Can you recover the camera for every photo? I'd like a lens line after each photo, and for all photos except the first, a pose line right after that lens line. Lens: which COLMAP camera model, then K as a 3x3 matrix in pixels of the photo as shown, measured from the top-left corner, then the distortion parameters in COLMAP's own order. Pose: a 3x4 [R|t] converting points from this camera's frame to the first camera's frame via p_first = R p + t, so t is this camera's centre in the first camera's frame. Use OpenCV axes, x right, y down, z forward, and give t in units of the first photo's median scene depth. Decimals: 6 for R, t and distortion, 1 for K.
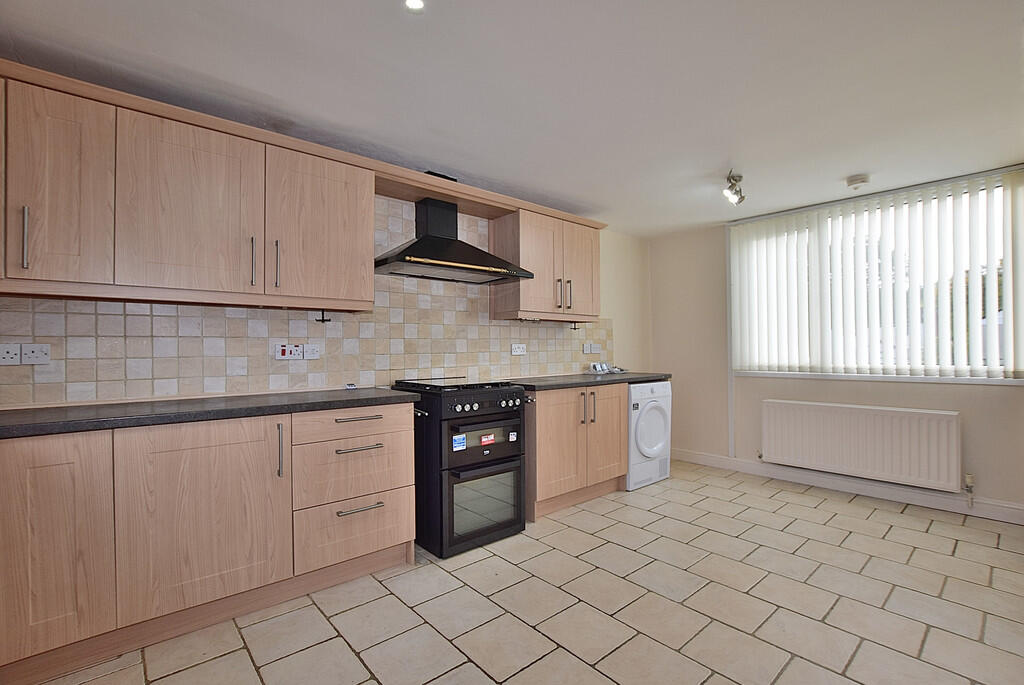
lens RADIAL K [[467.8, 0, 512.0], [0, 467.8, 342.5], [0, 0, 1]] dist [-0.045028, 0.012563]
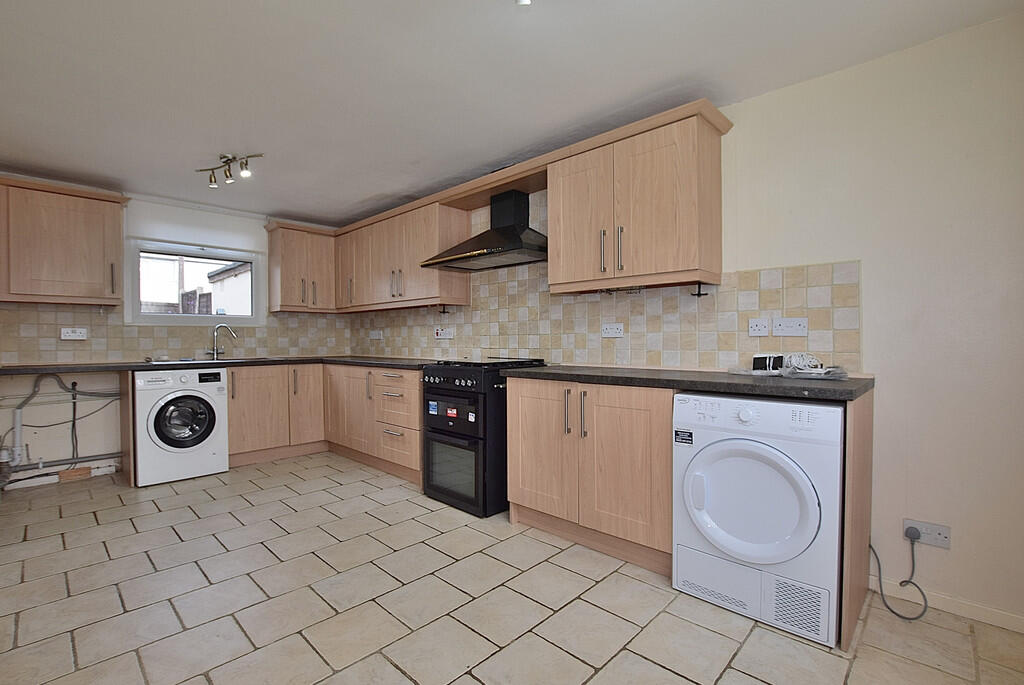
lens RADIAL K [[467.8, 0, 512.0], [0, 467.8, 342.5], [0, 0, 1]] dist [-0.045028, 0.012563]
pose [[0.080504, 0.014499, -0.996649, 0.945739], [0.016780, 0.999733, 0.015900, 0.024501], [0.996613, -0.018004, 0.080239, 0.944618]]
